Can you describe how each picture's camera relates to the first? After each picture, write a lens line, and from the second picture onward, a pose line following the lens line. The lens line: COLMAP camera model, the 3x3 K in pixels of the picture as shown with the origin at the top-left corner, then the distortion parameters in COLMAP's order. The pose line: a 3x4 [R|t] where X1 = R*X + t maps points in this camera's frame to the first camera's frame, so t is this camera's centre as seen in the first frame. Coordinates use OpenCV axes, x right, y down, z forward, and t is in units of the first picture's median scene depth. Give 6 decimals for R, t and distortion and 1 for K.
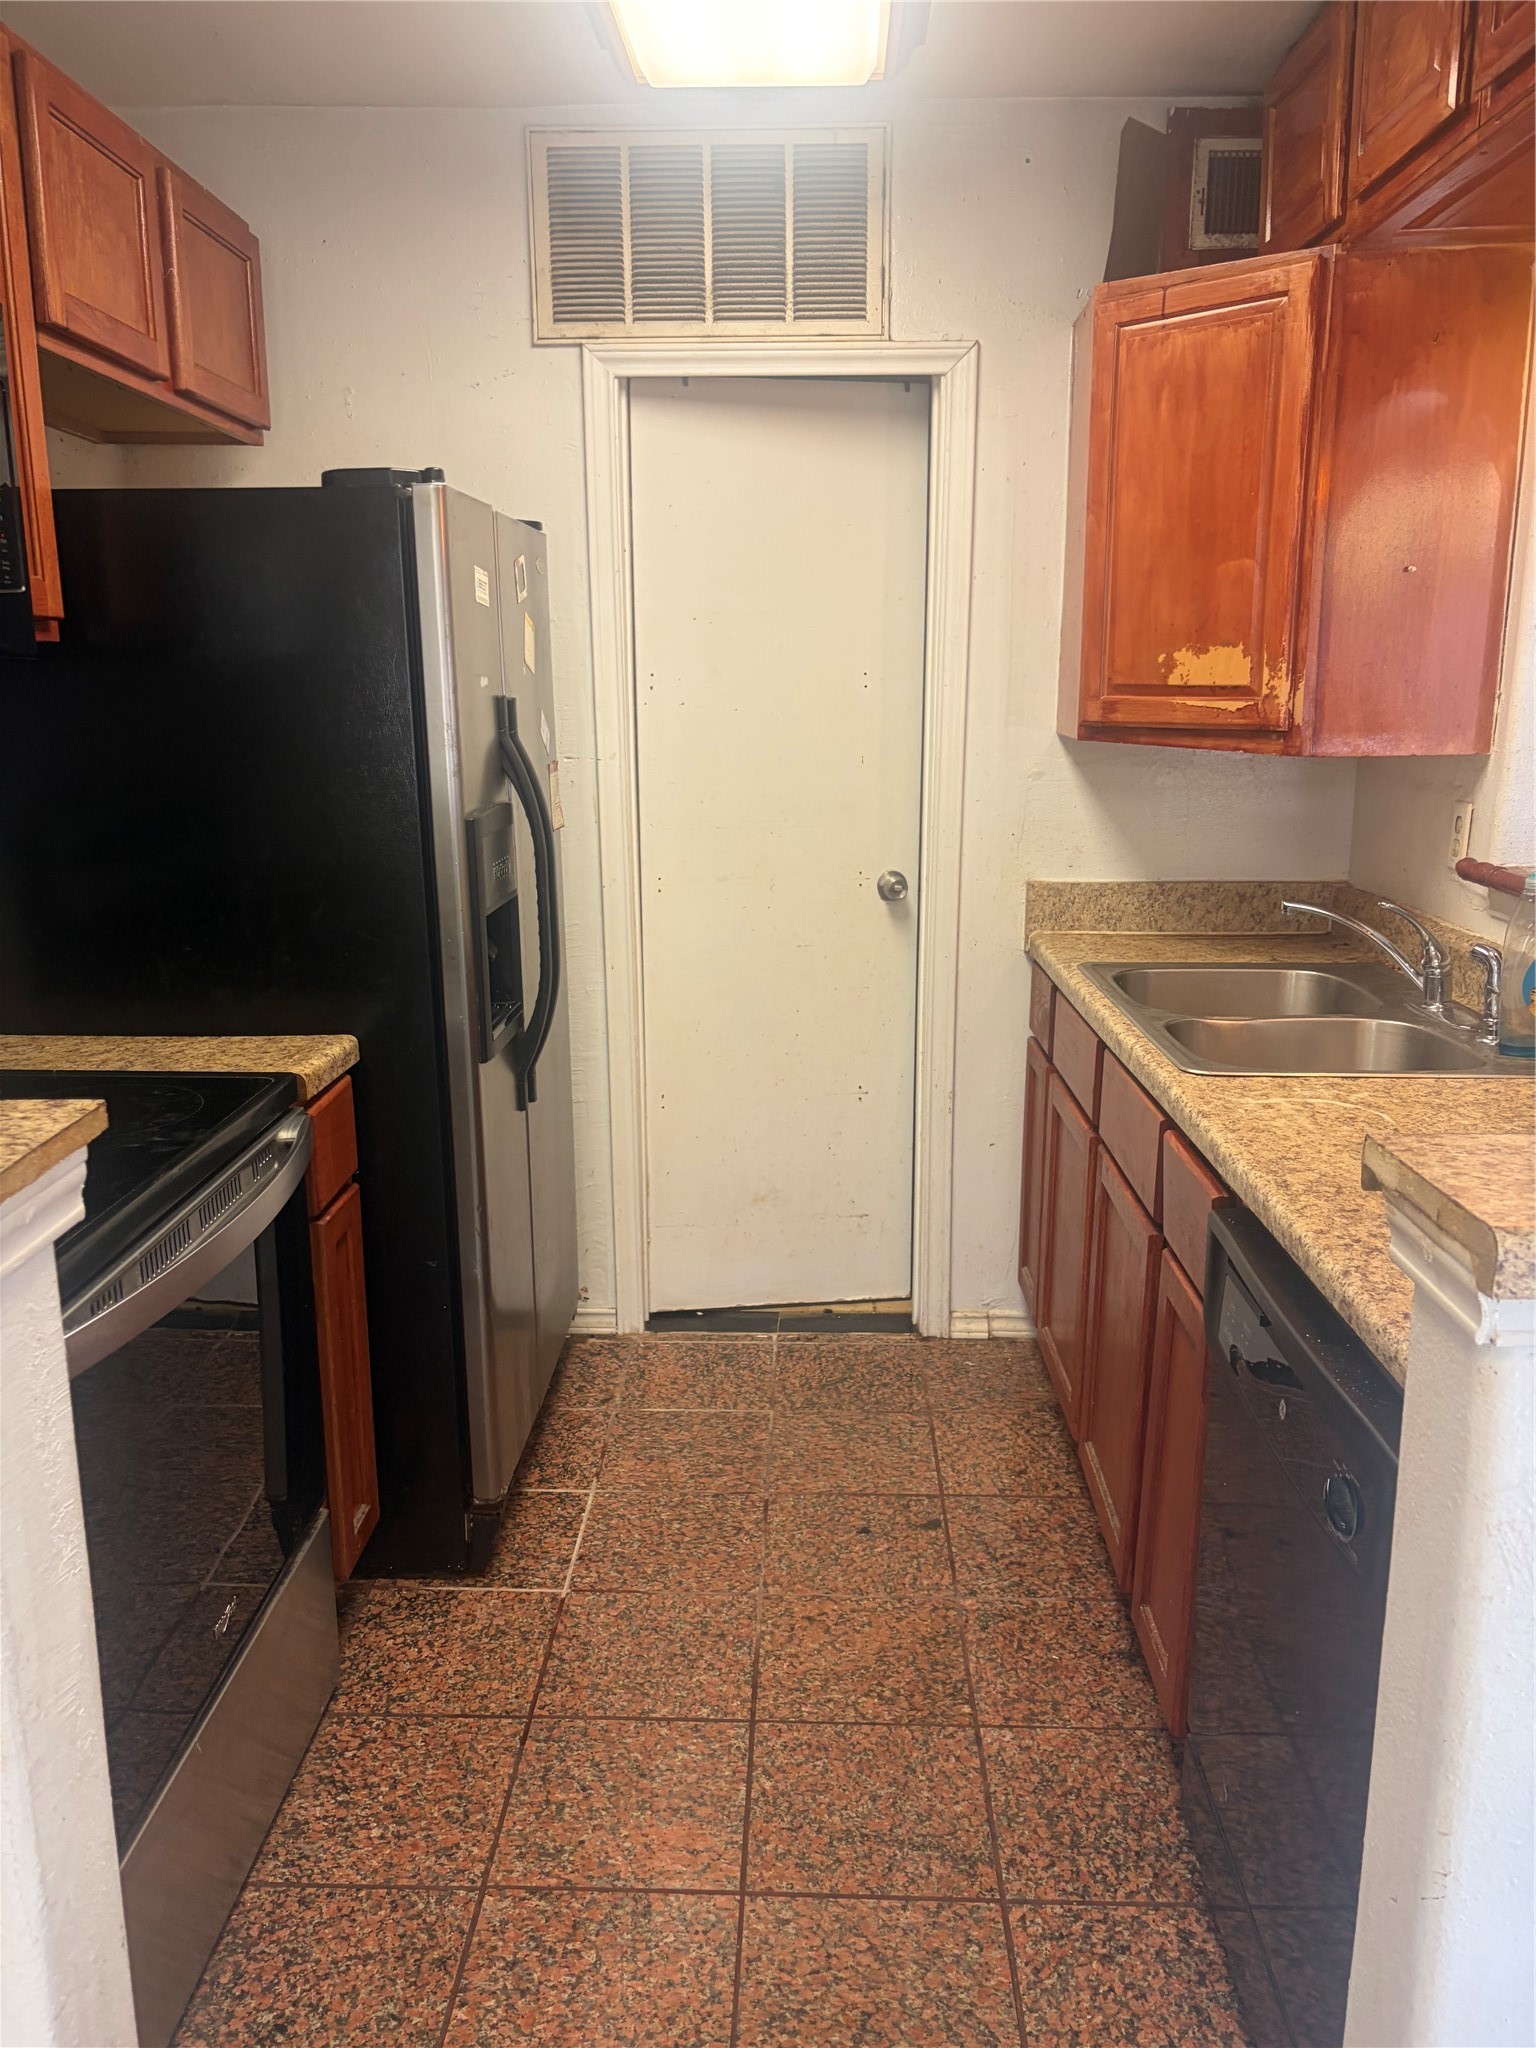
lens RADIAL K [[1552.9, 0, 767.8], [0, 1552.9, 1025.9], [0, 0, 1]] dist [0.009495, 0.003805]
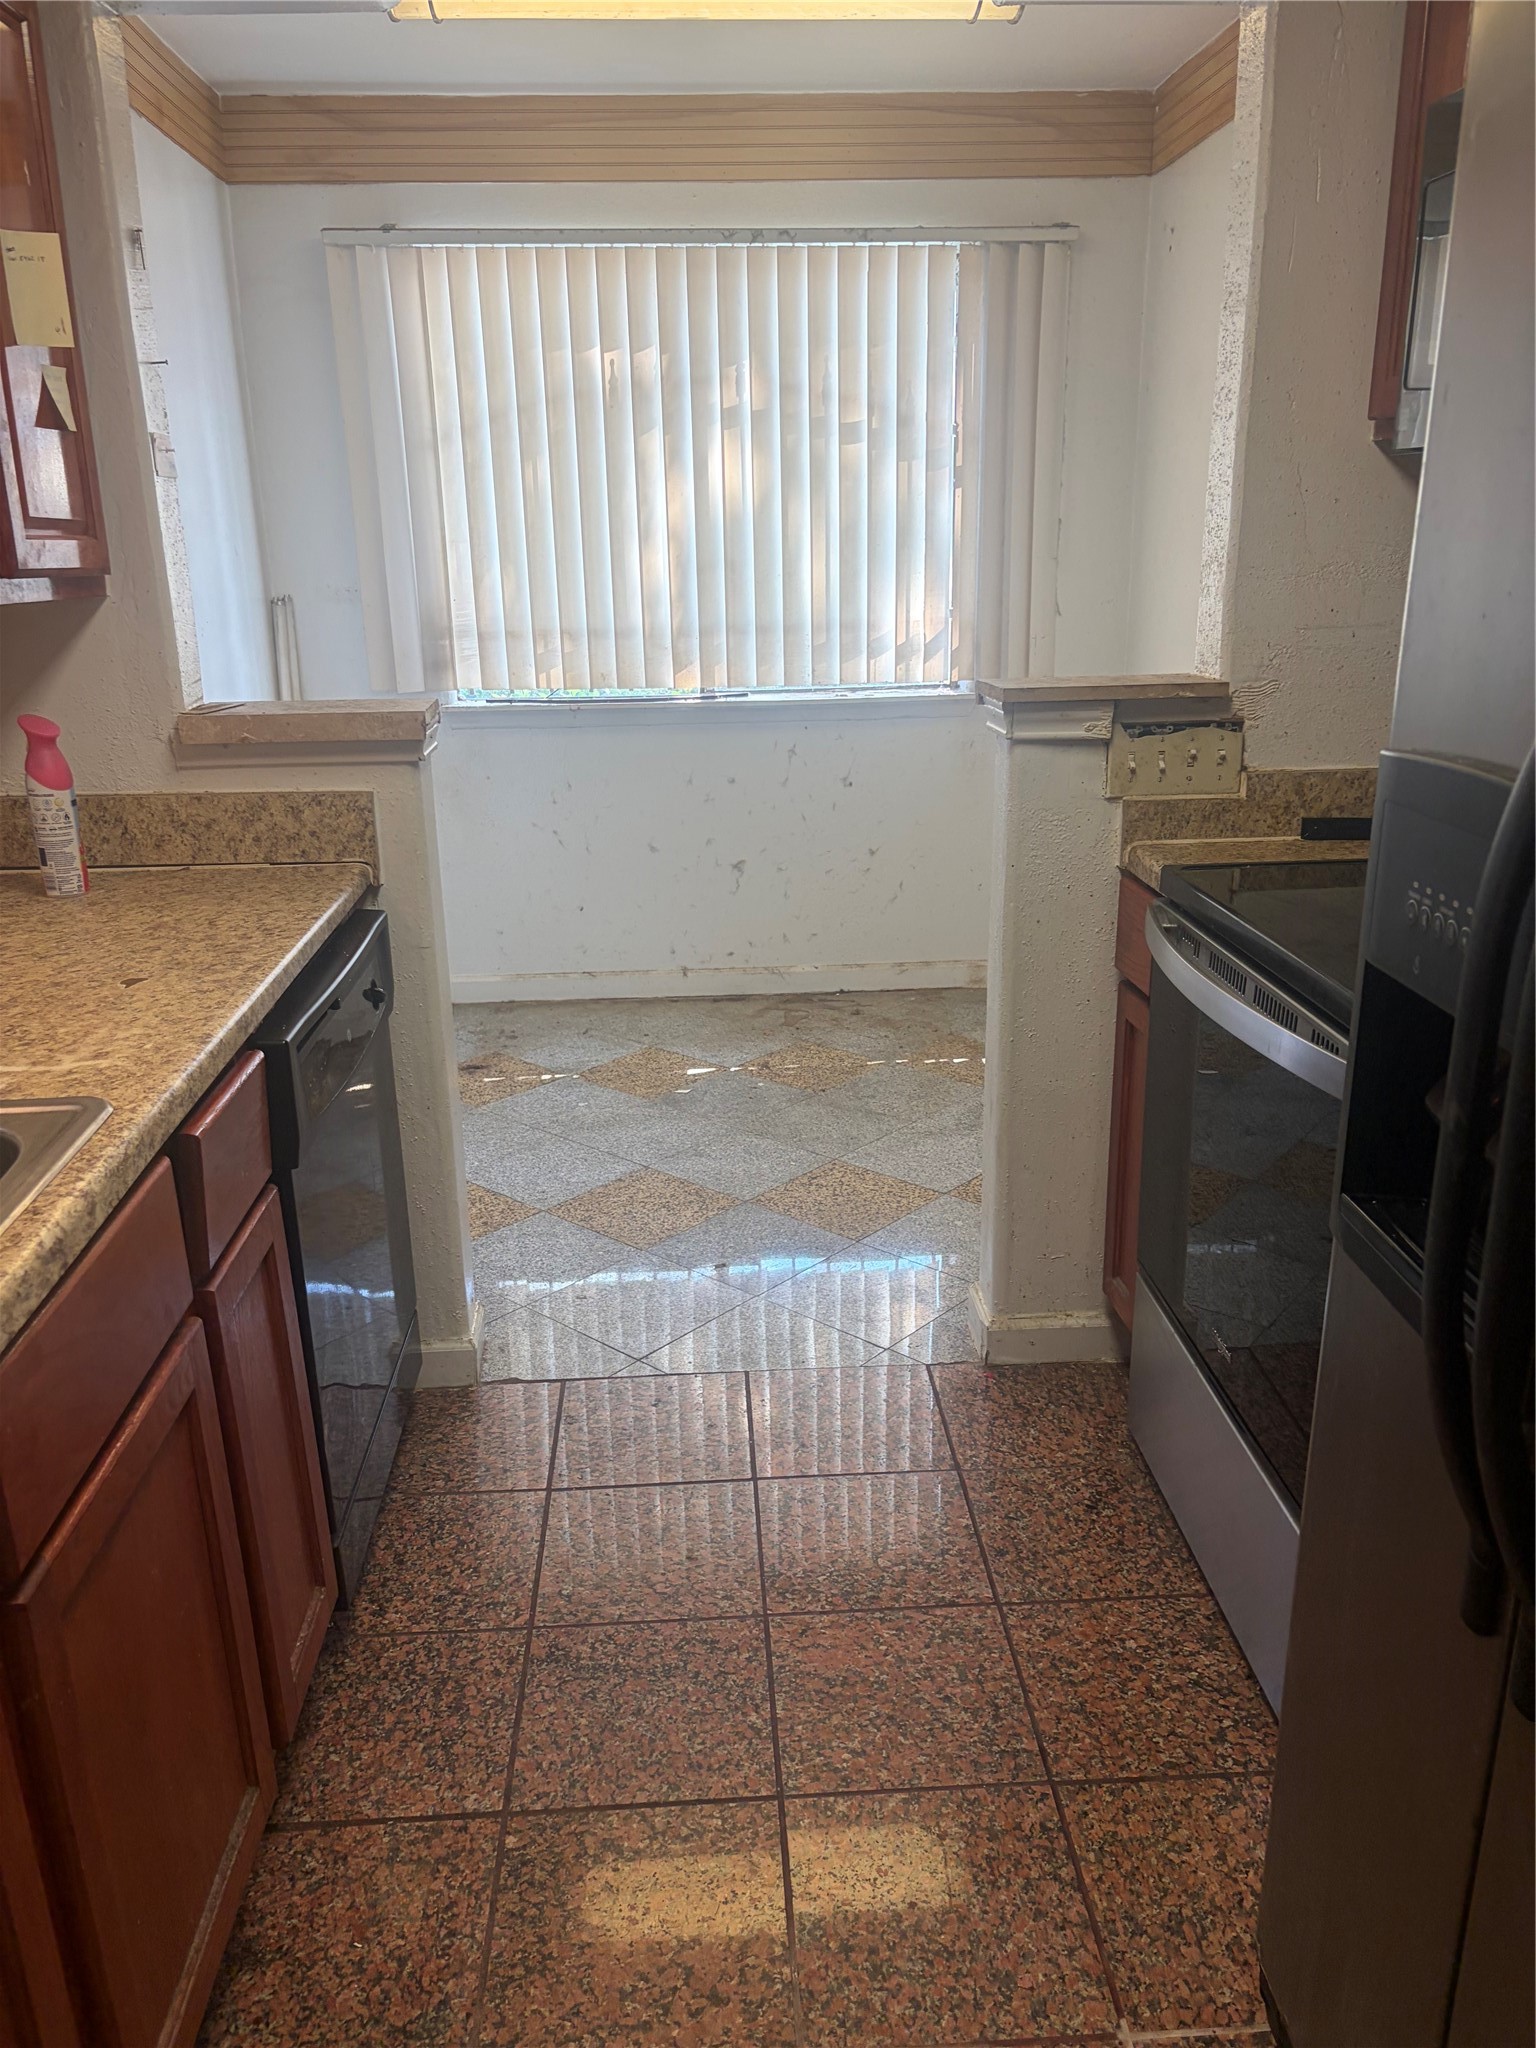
lens RADIAL K [[1552.9, 0, 769.6], [0, 1552.9, 1027.2], [0, 0, 1]] dist [0.009495, 0.003805]
pose [[-0.996114, 0.043269, -0.076715, 0.045258], [-0.002020, 0.859552, 0.511045, -0.350391], [0.088053, 0.509214, -0.856124, 1.647653]]
